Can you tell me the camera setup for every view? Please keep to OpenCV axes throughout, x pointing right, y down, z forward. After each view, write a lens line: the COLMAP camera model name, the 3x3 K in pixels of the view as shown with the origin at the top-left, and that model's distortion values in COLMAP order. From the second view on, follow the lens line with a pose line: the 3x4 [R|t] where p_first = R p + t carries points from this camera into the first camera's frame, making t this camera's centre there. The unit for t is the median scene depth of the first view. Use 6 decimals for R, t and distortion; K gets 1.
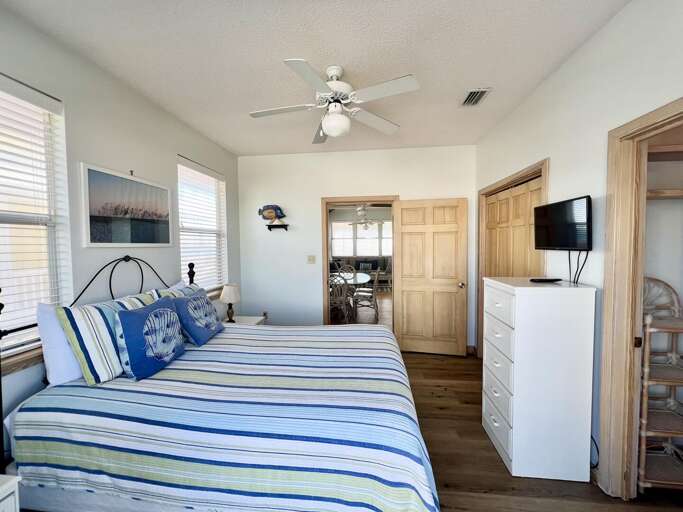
lens RADIAL K [[274.5, 0, 340.9], [0, 274.5, 253.7], [0, 0, 1]] dist [-0.000945, 0.000043]
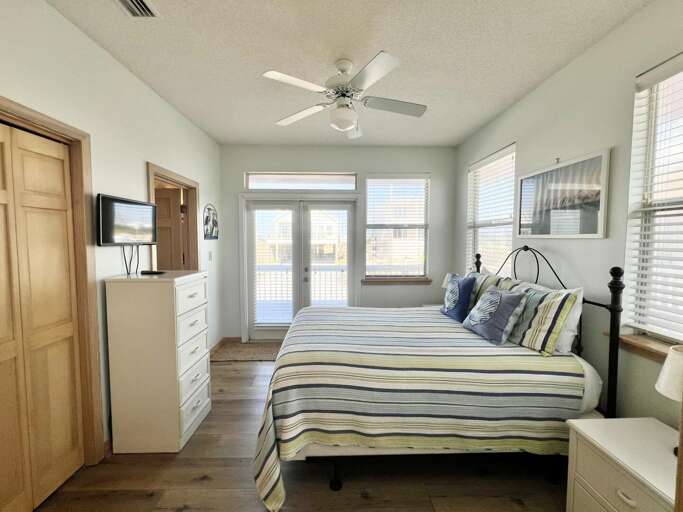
lens RADIAL K [[274.5, 0, 340.9], [0, 274.5, 253.7], [0, 0, 1]] dist [-0.000945, 0.000043]
pose [[-0.991405, 0.017323, -0.129680, 0.121137], [0.005343, 0.995730, 0.092161, -0.064745], [0.130723, 0.090676, -0.987264, 1.921909]]
